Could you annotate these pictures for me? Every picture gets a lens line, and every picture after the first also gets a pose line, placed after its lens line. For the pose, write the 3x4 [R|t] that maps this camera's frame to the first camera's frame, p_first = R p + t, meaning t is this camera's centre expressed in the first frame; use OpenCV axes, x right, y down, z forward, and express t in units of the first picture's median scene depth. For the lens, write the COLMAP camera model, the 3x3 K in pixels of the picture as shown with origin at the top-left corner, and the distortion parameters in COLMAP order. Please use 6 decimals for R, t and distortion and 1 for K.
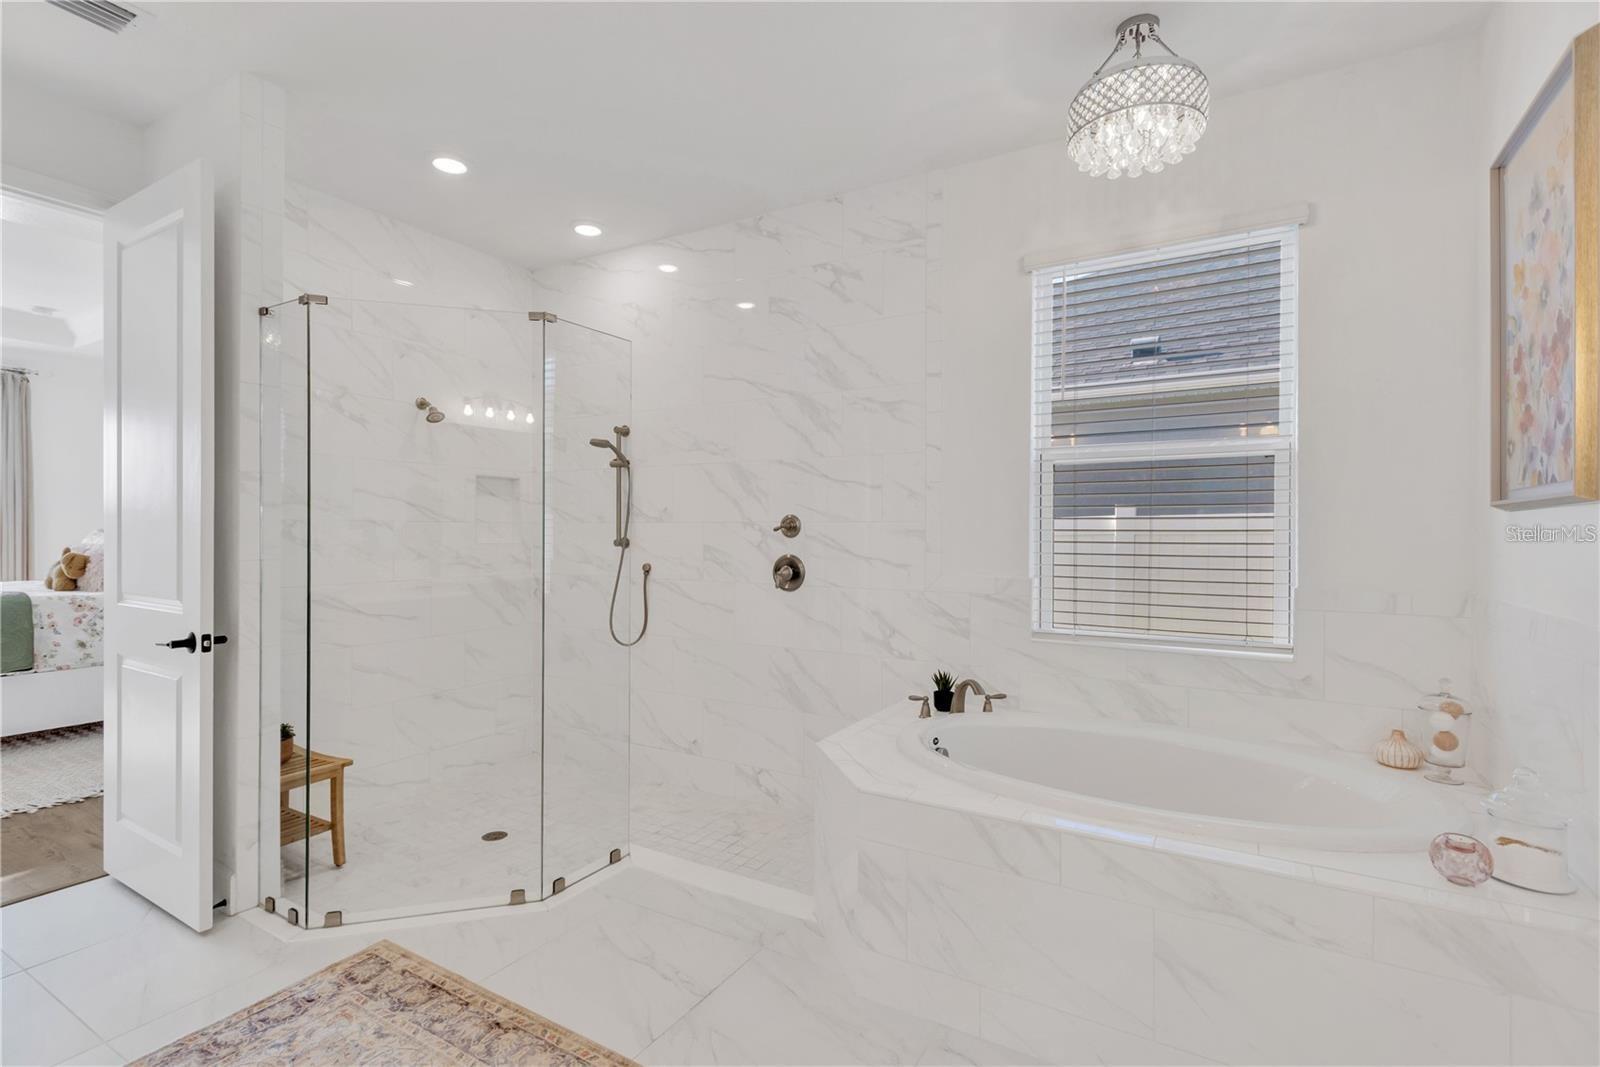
lens RADIAL K [[748.0, 0, 796.1], [0, 748.0, 533.1], [0, 0, 1]] dist [0.016612, -0.004152]
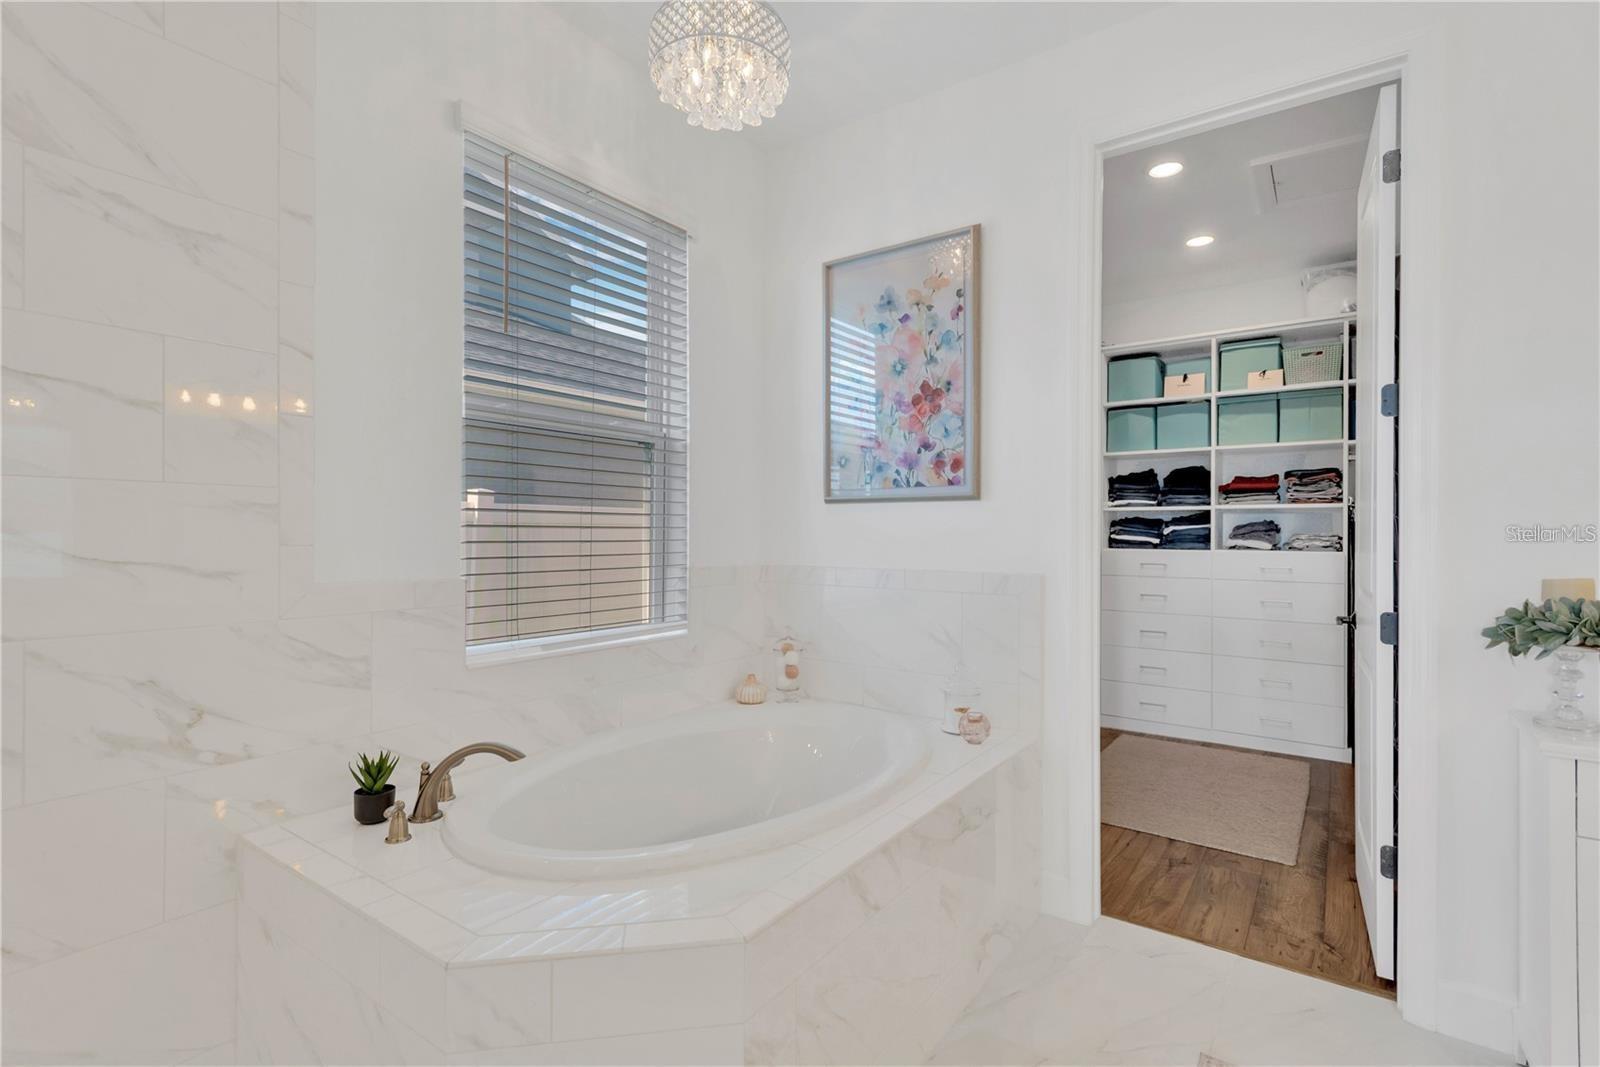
lens RADIAL K [[748.0, 0, 796.8], [0, 748.0, 533.5], [0, 0, 1]] dist [0.016612, -0.004152]
pose [[0.084099, -0.004569, 0.996447, -0.333859], [-0.002288, 0.999986, 0.004779, 0.014366], [-0.996455, -0.002682, 0.084088, 0.610866]]
